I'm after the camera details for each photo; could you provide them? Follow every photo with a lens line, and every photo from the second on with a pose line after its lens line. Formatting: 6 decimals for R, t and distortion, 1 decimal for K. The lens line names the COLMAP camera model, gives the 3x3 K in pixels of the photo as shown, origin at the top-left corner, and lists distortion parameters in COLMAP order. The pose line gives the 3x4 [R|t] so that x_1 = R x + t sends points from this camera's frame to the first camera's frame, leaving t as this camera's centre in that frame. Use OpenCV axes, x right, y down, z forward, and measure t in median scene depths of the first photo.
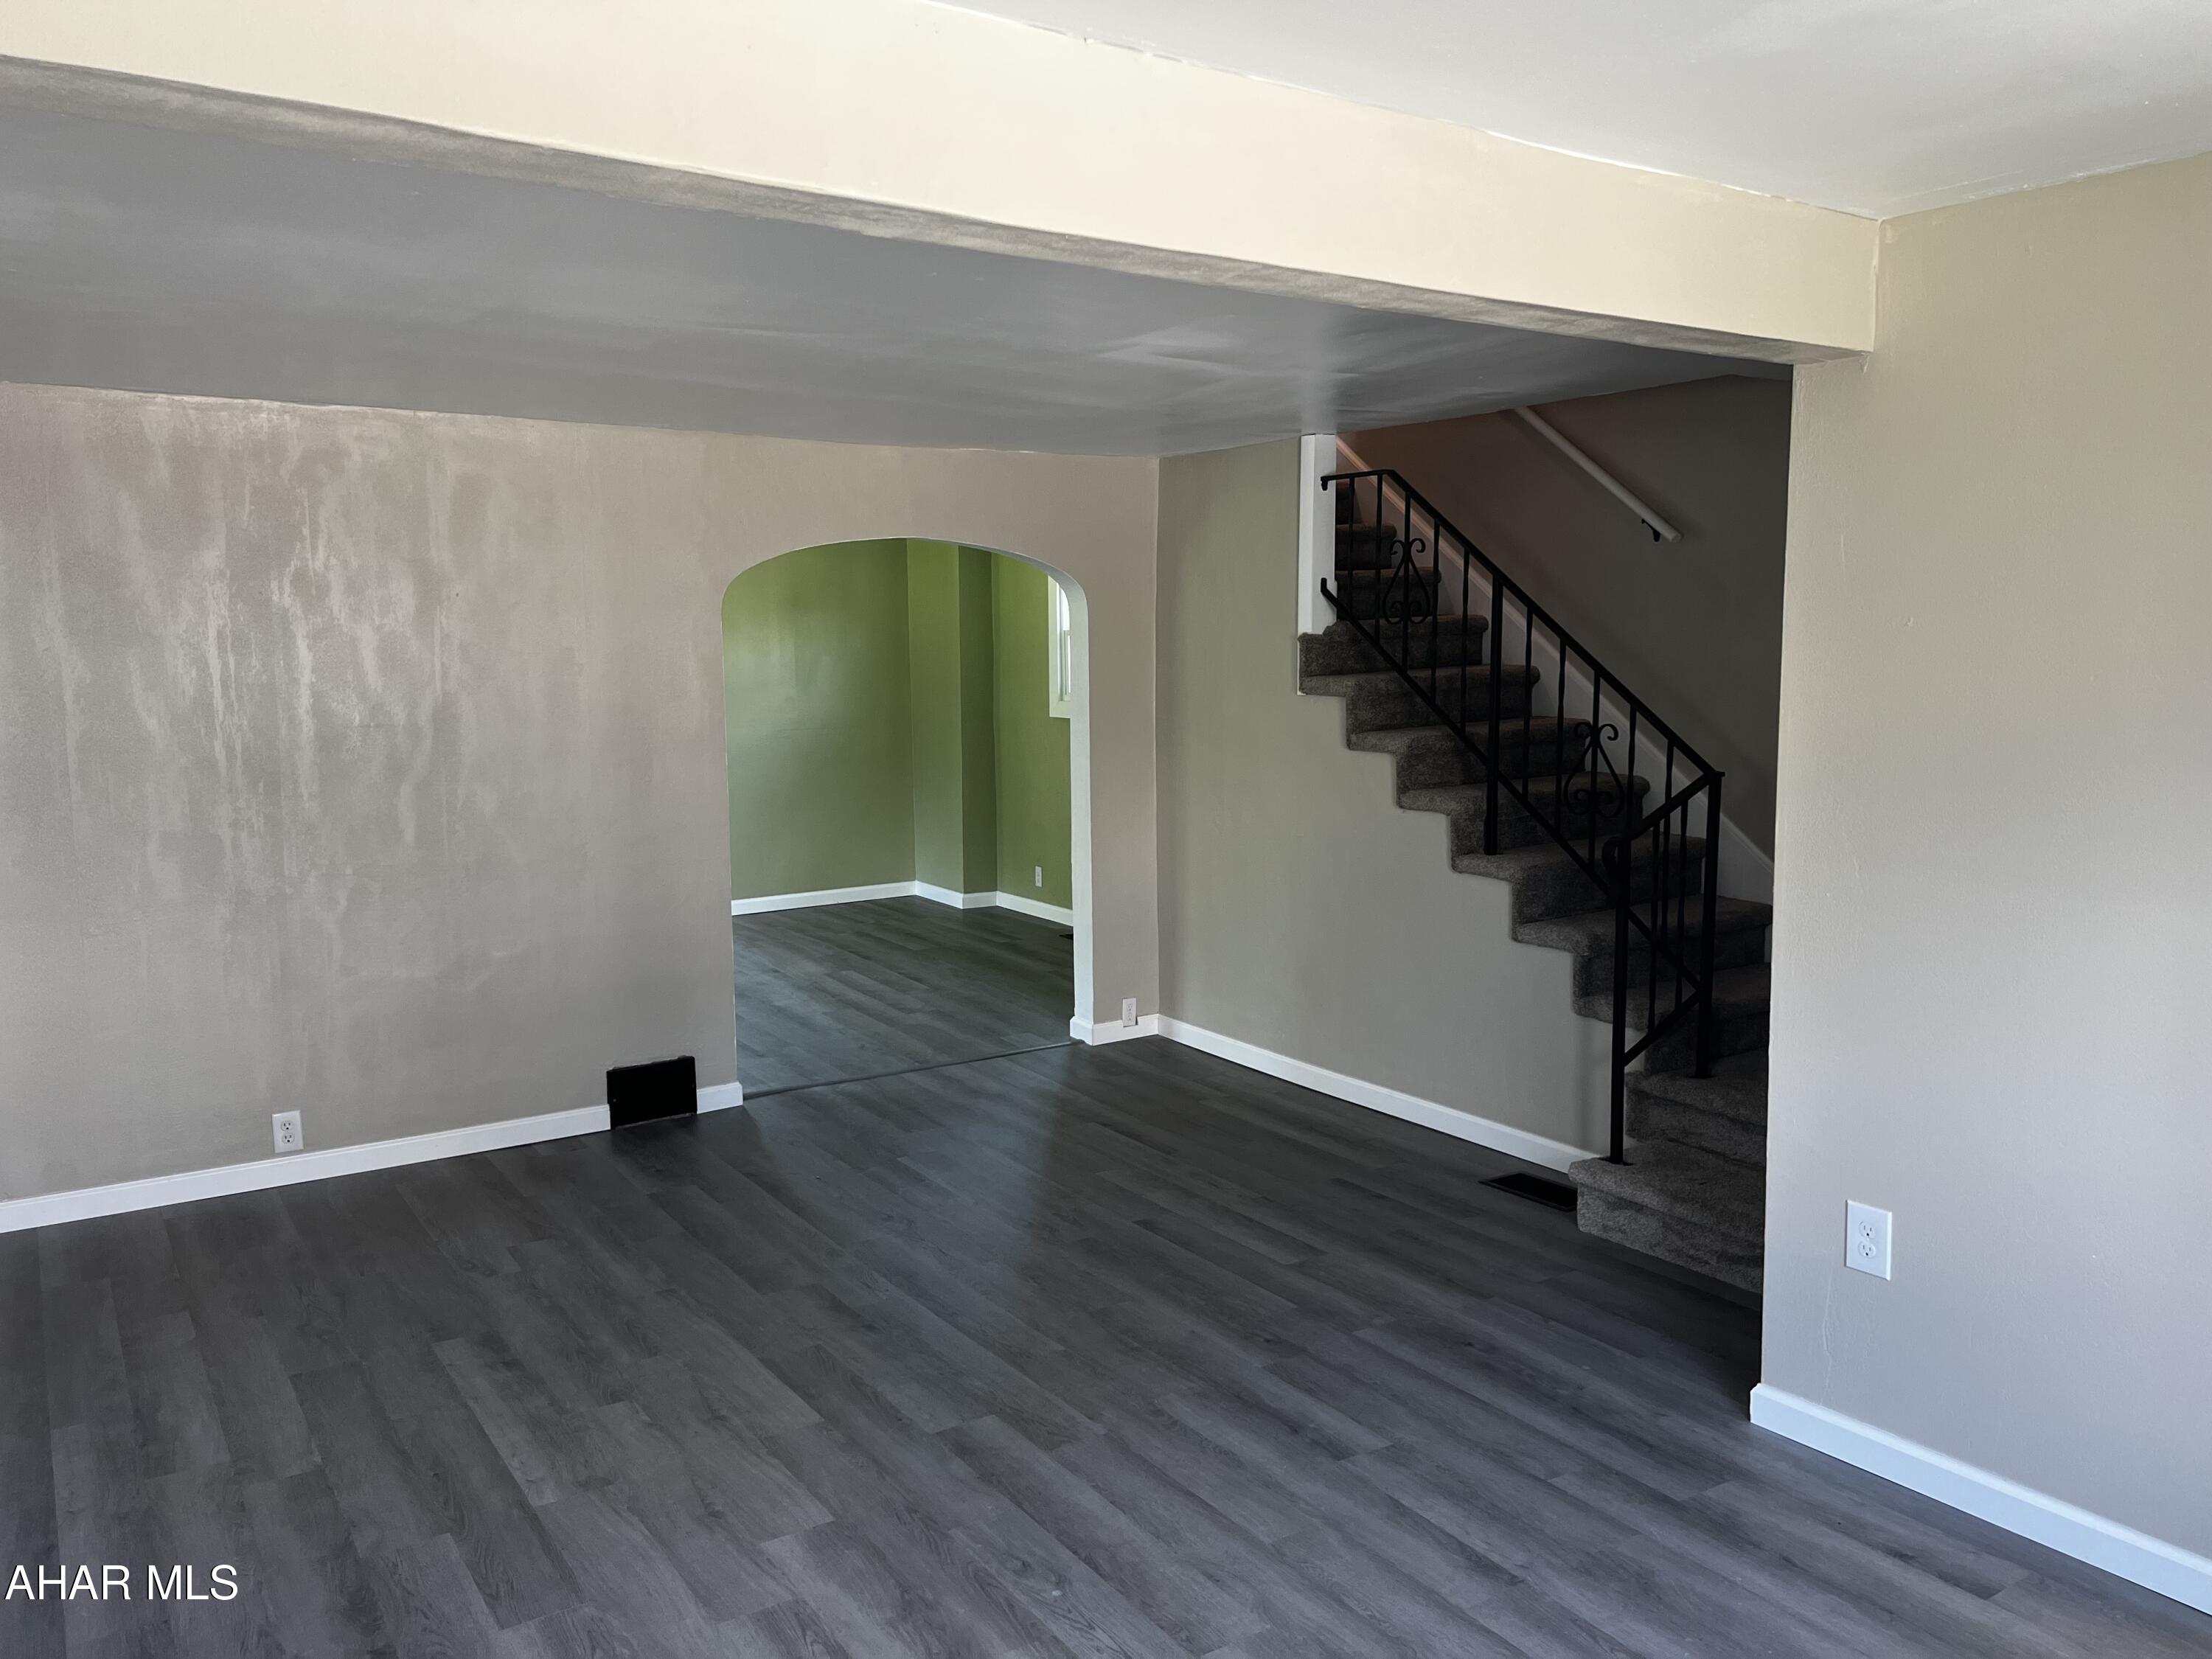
lens RADIAL K [[1656.0, 0, 1115.8], [0, 1656.0, 821.7], [0, 0, 1]] dist [0.069242, -0.090031]
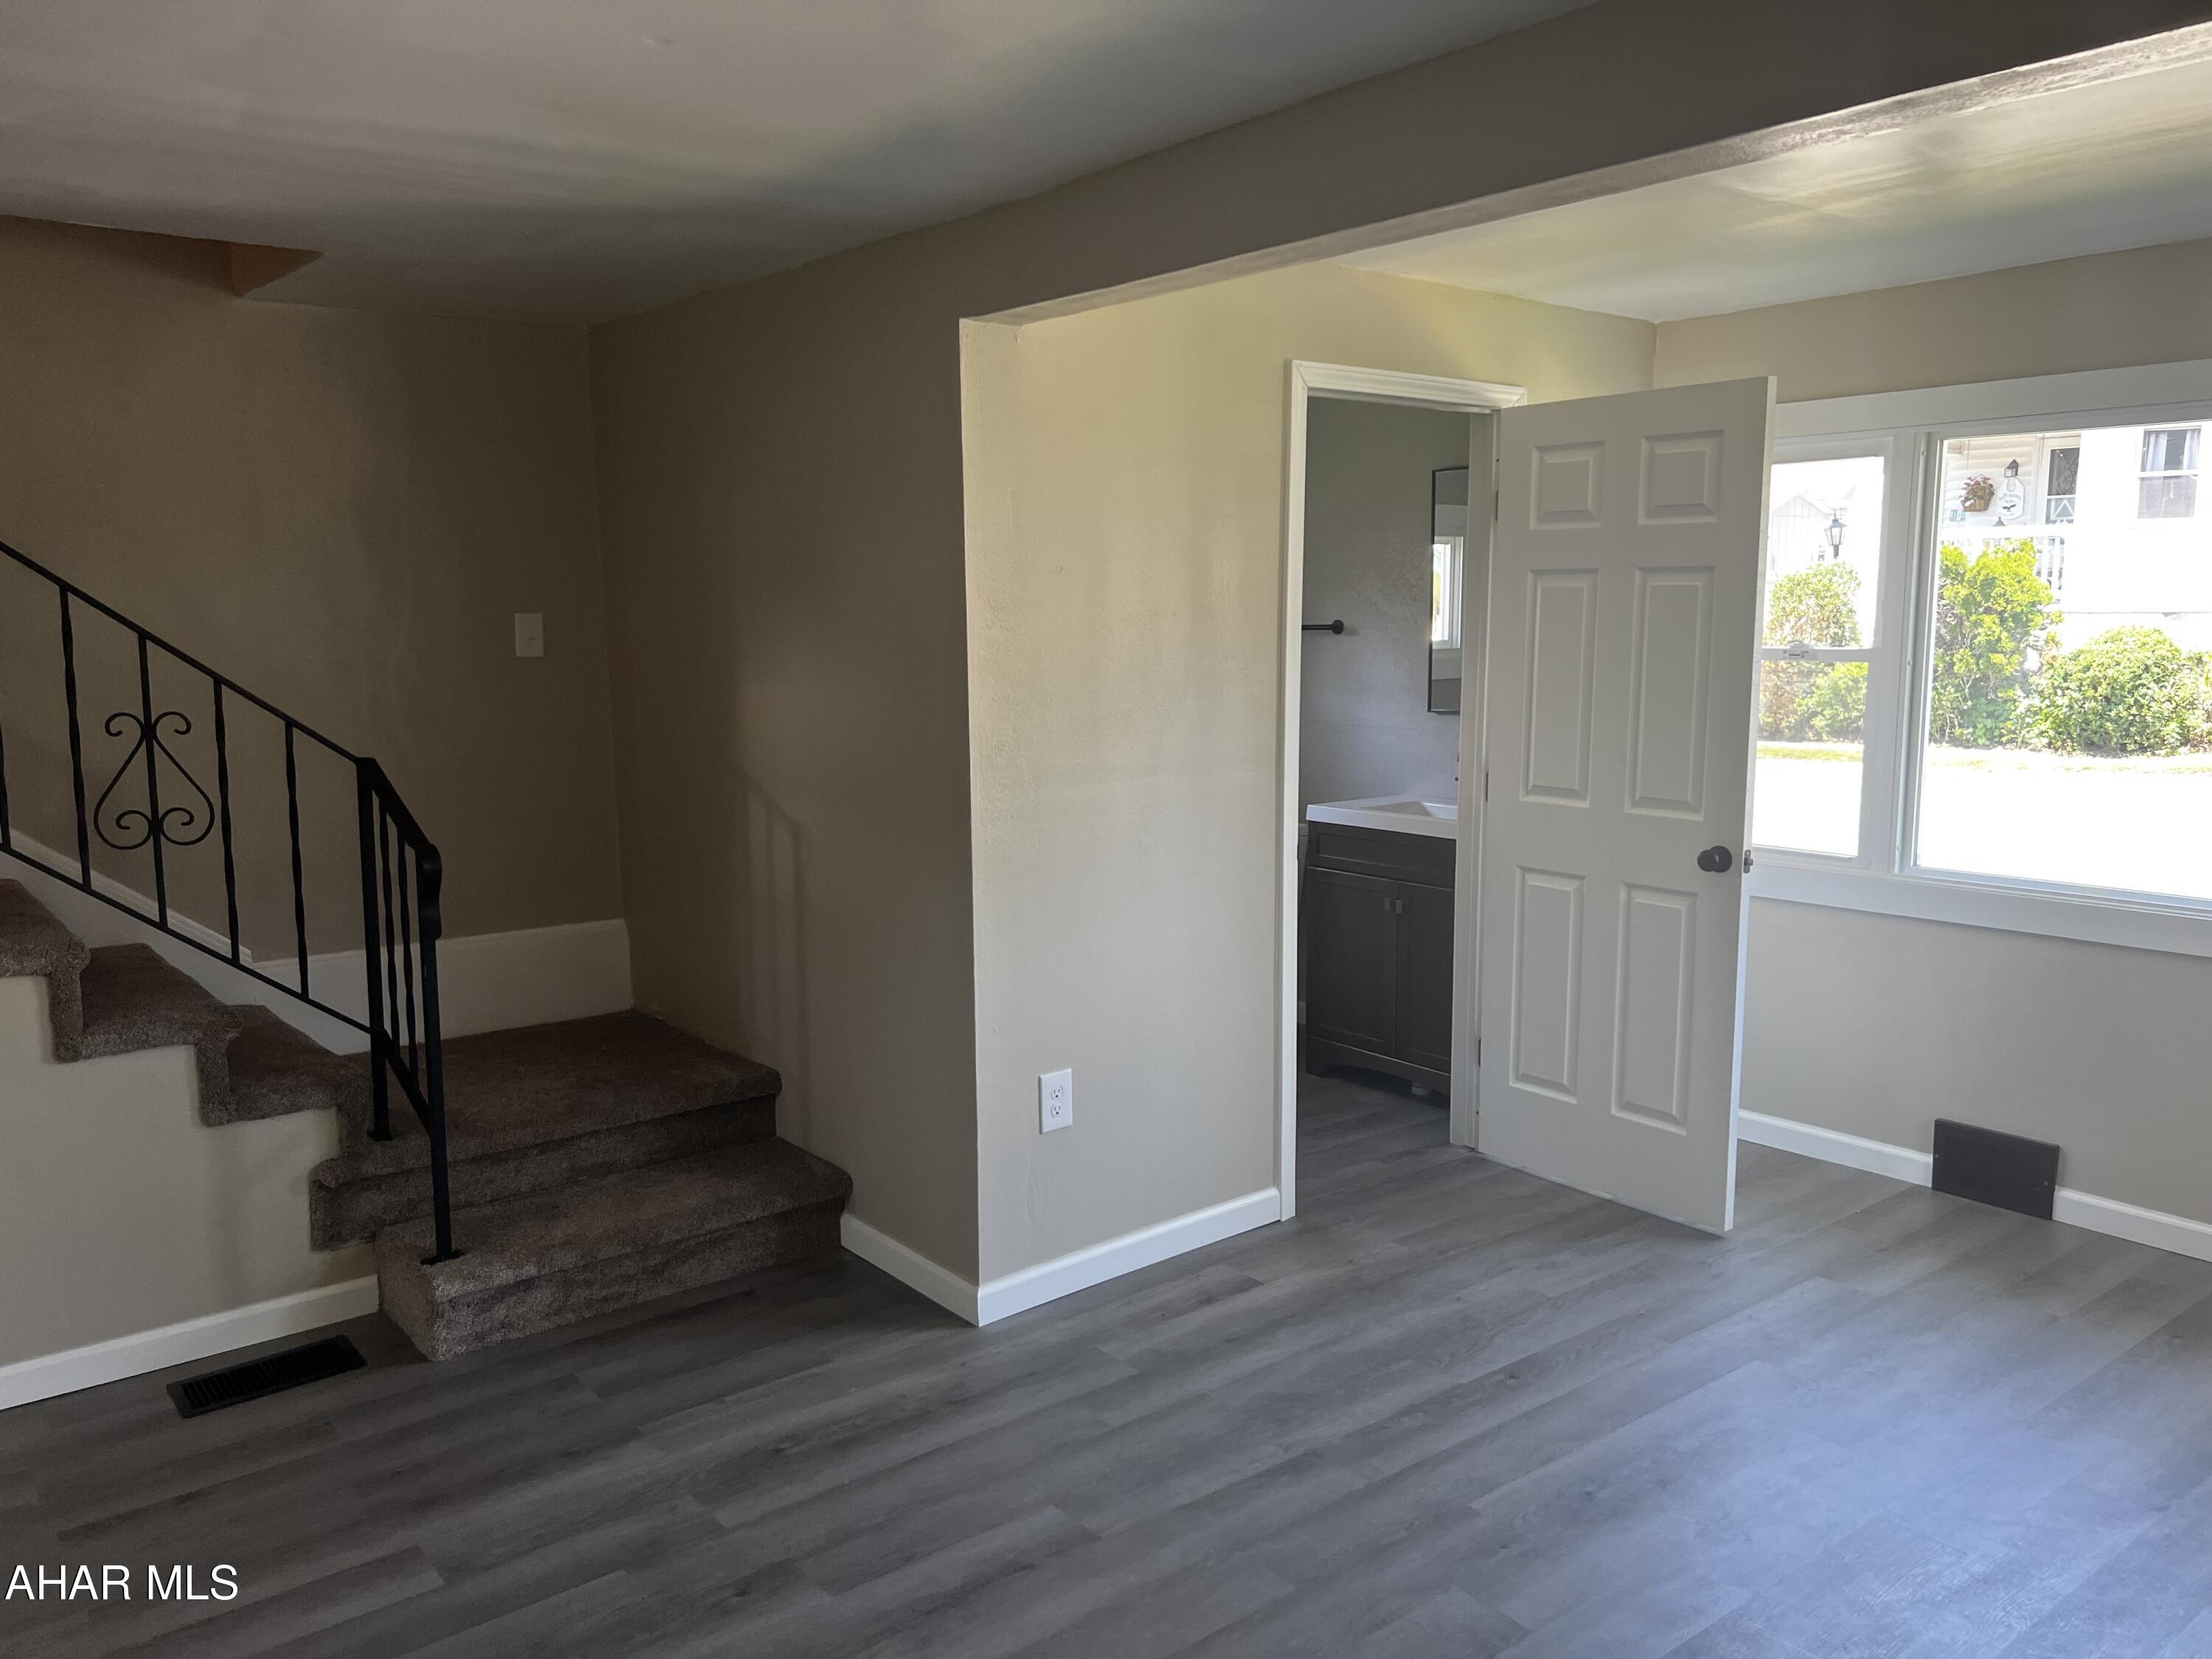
lens RADIAL K [[1656.0, 0, 1115.8], [0, 1656.0, 821.7], [0, 0, 1]] dist [0.069242, -0.090031]
pose [[-0.064181, -0.130776, 0.989332, -0.631115], [0.124750, 0.982548, 0.137972, -0.088723], [-0.990110, 0.132274, -0.046746, 0.936603]]
